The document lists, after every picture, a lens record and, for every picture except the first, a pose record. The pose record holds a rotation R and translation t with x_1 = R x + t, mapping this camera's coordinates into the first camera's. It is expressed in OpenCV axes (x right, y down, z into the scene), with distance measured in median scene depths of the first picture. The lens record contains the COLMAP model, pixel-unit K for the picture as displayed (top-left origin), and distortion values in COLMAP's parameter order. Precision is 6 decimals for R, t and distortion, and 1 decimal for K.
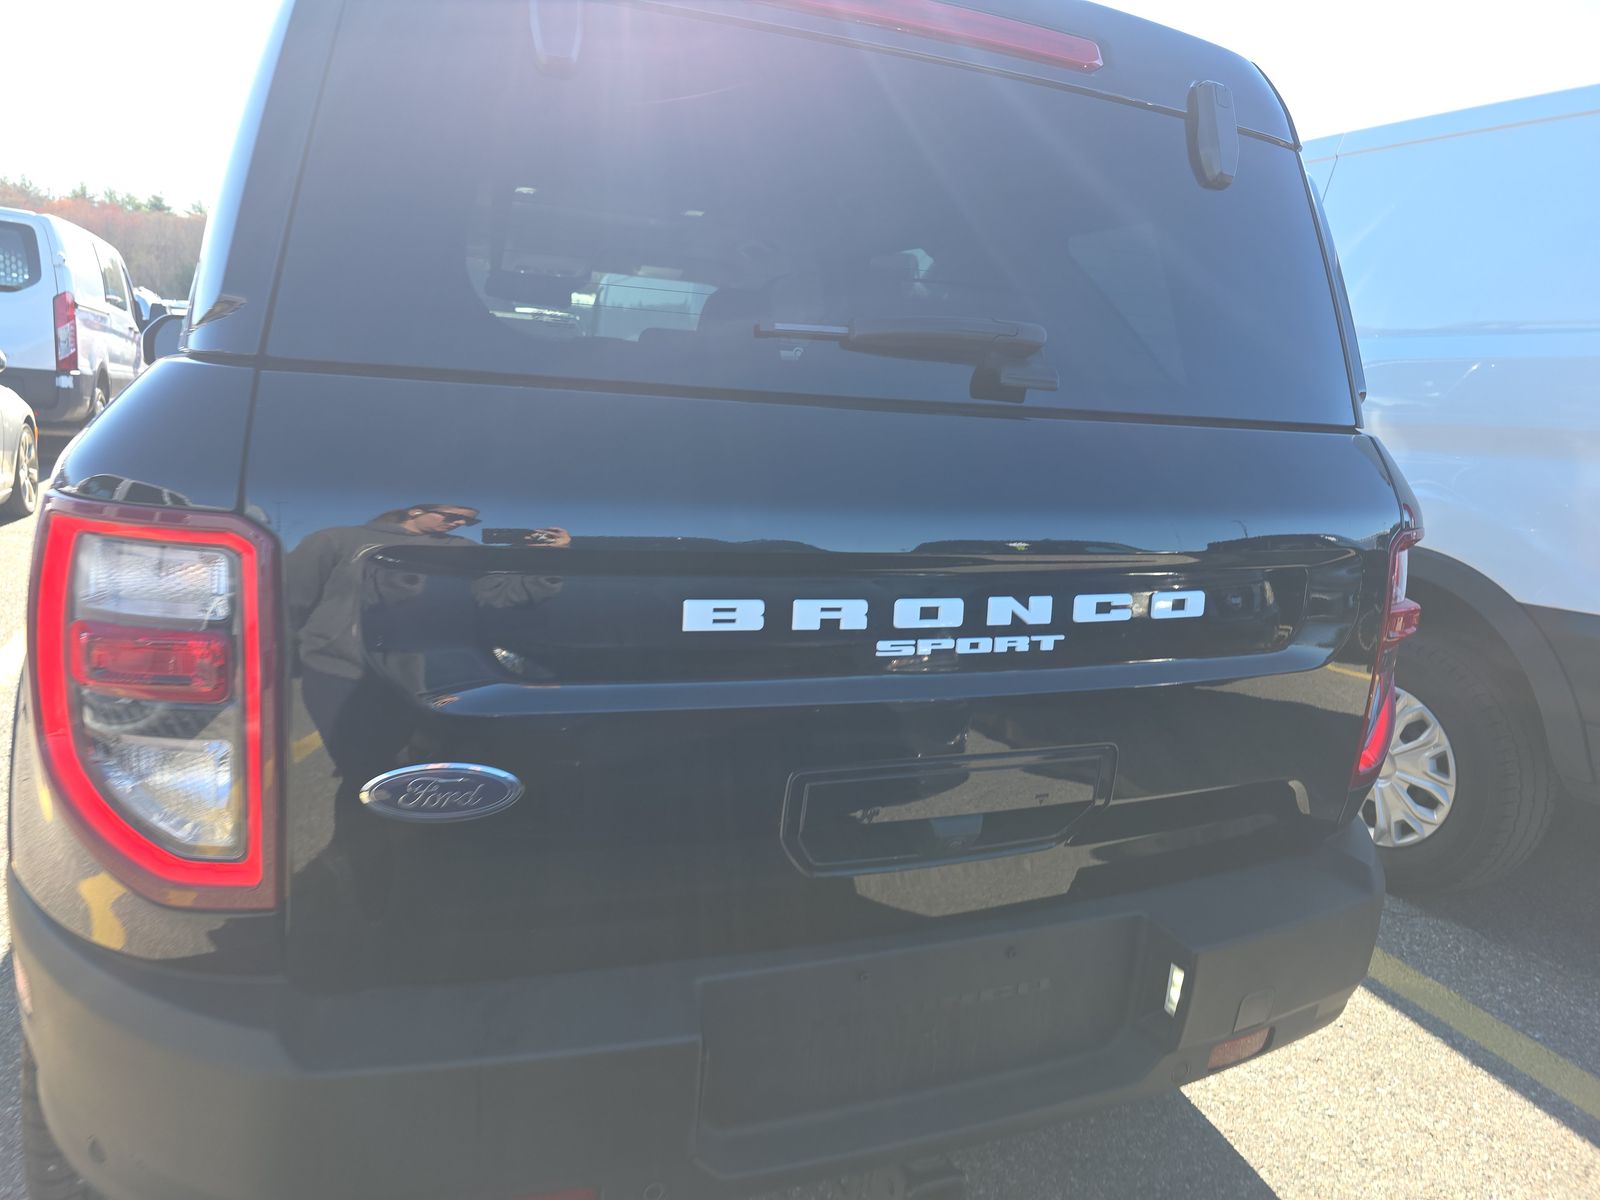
lens RADIAL K [[1098.7, 0, 800.5], [0, 1098.7, 594.3], [0, 0, 1]] dist [0.041150, -0.034460]
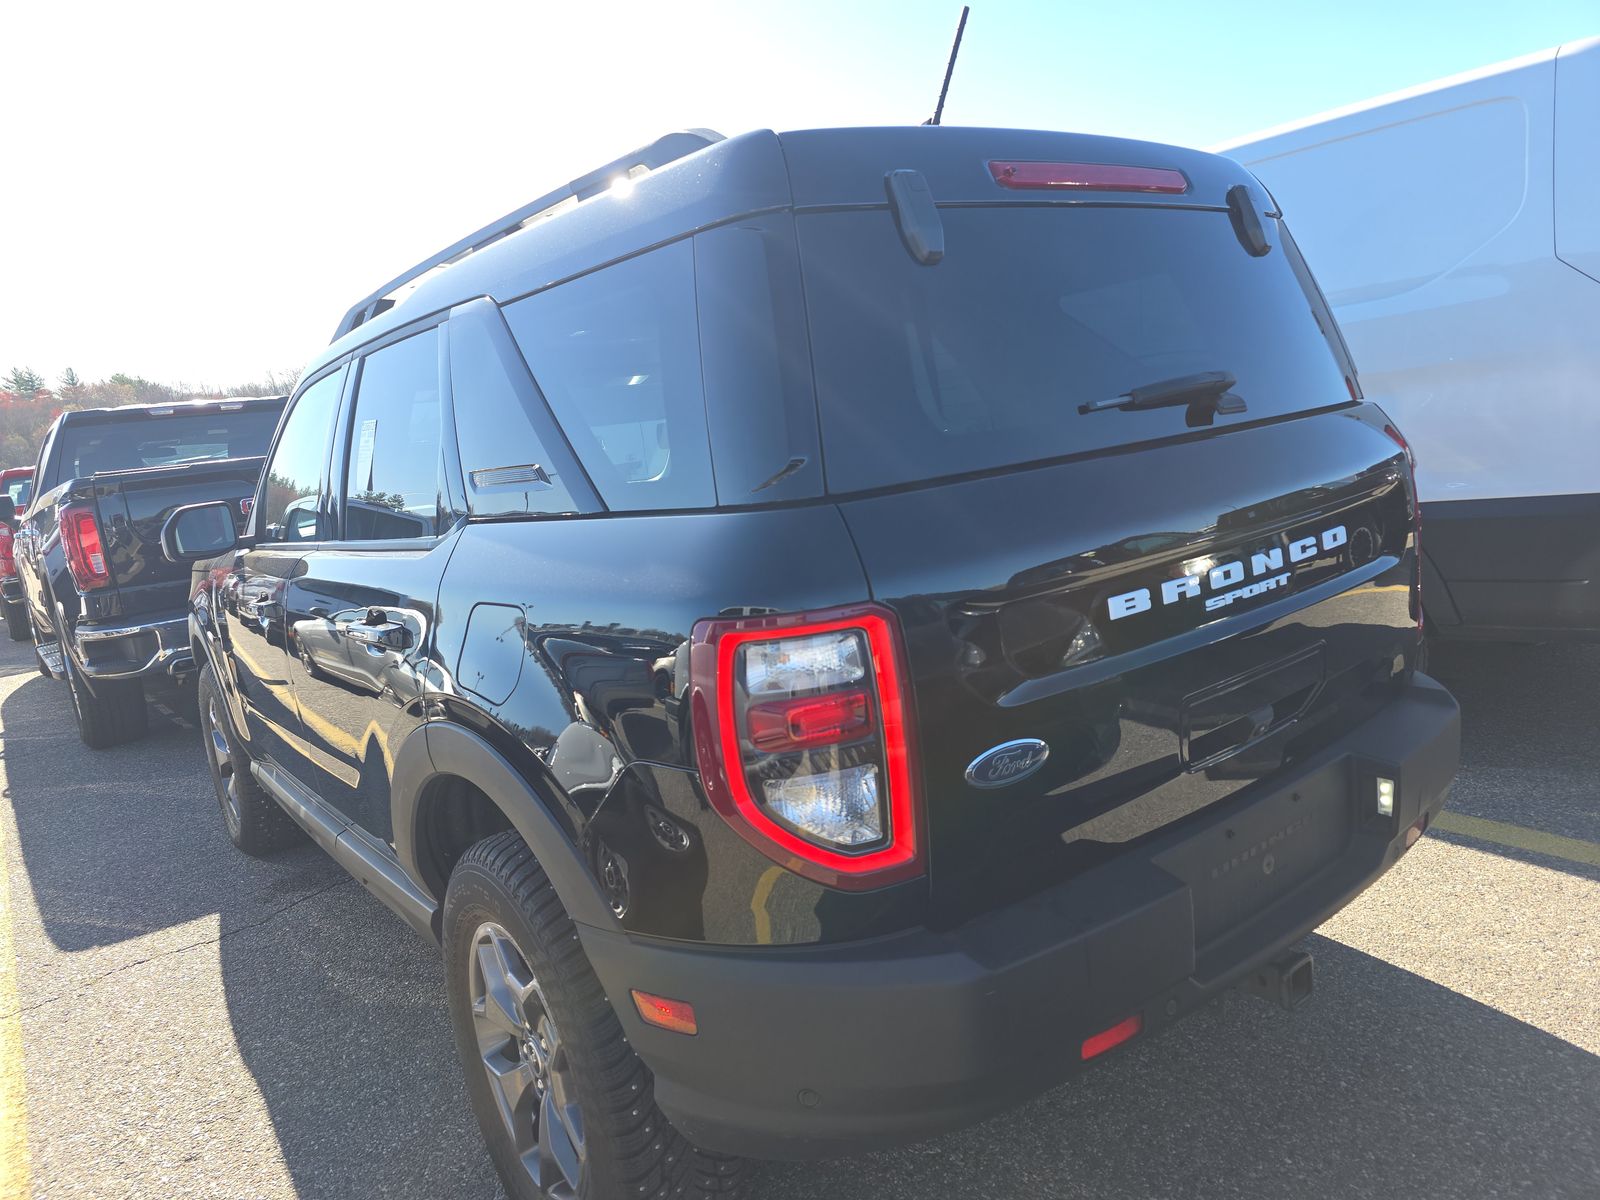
lens RADIAL K [[1085.6, 0, 799.7], [0, 1085.6, 571.2], [0, 0, 1]] dist [0.001001, -0.048944]
pose [[0.957866, -0.217484, 0.187598, -0.674117], [0.226517, 0.973608, -0.027869, -0.073915], [-0.176586, 0.069189, 0.981850, -0.307576]]
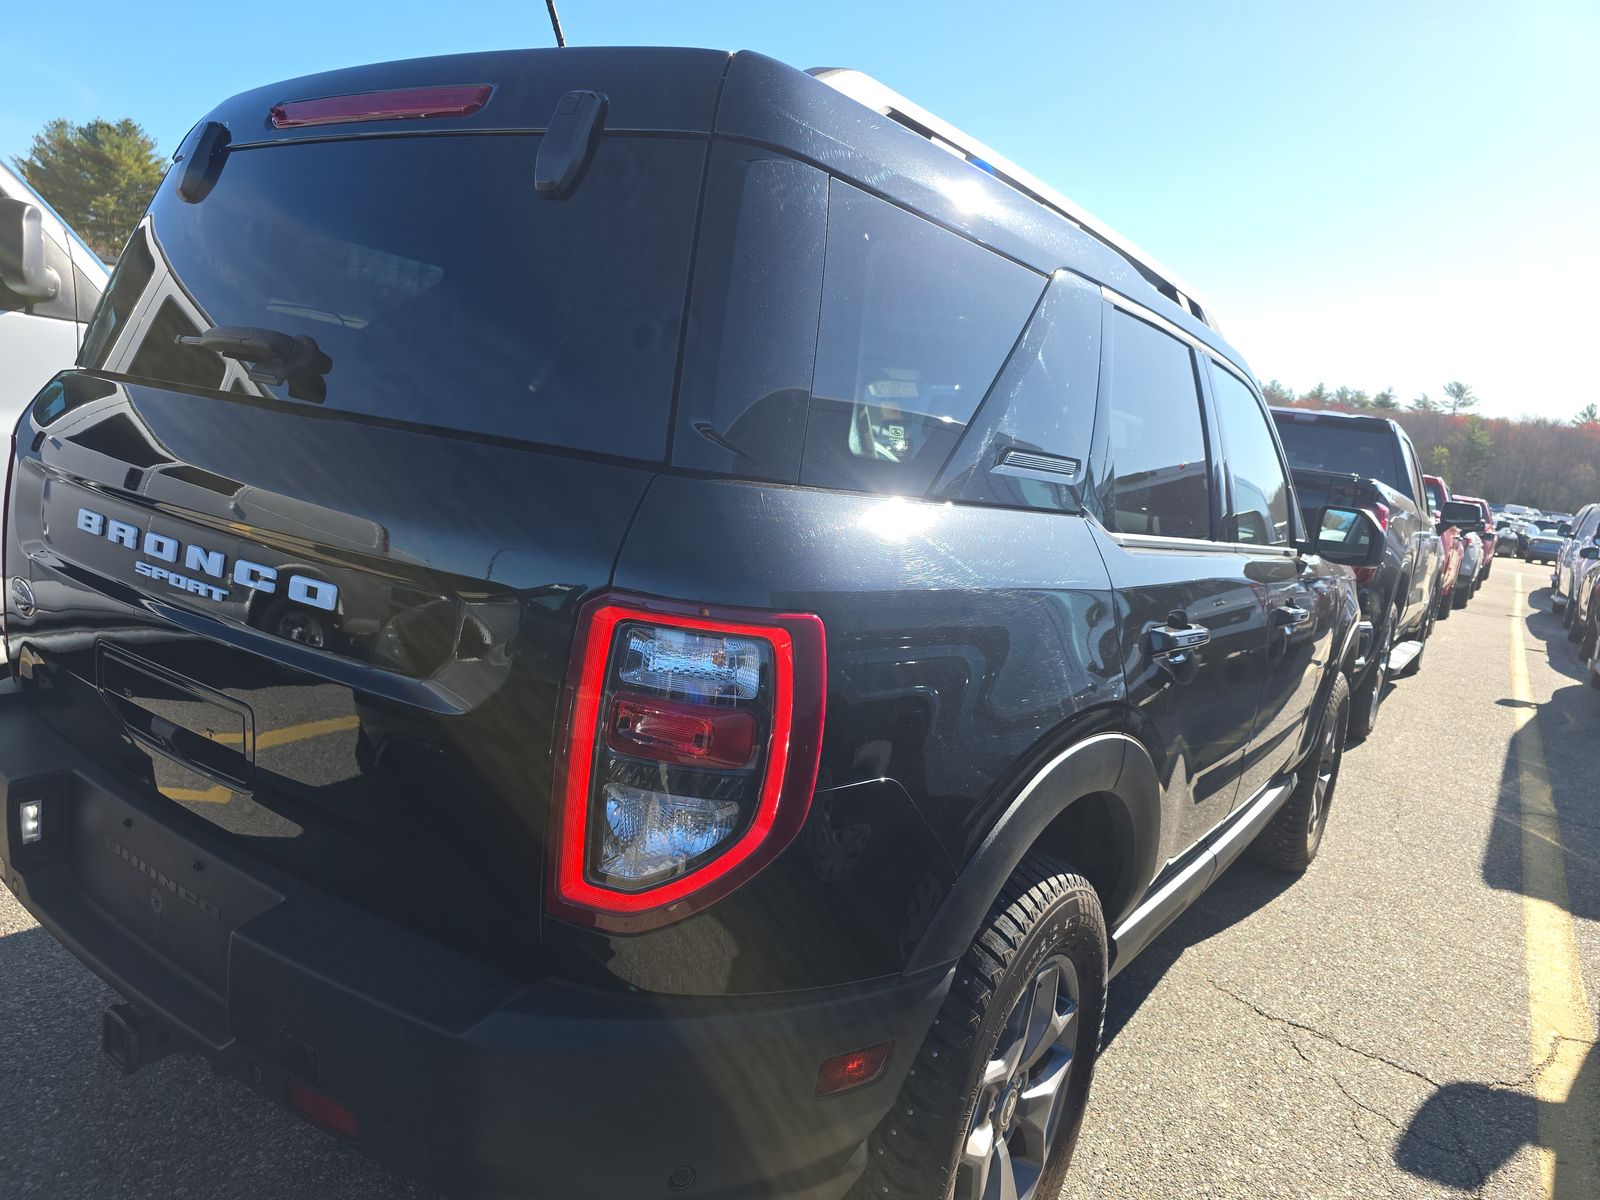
lens RADIAL K [[1098.7, 0, 800.5], [0, 1098.7, 594.3], [0, 0, 1]] dist [0.041150, -0.034460]
pose [[0.525729, 0.113899, -0.842992, 1.583253], [-0.254452, 0.966678, -0.028078, -0.082632], [0.811704, 0.229263, 0.537192, 0.890843]]
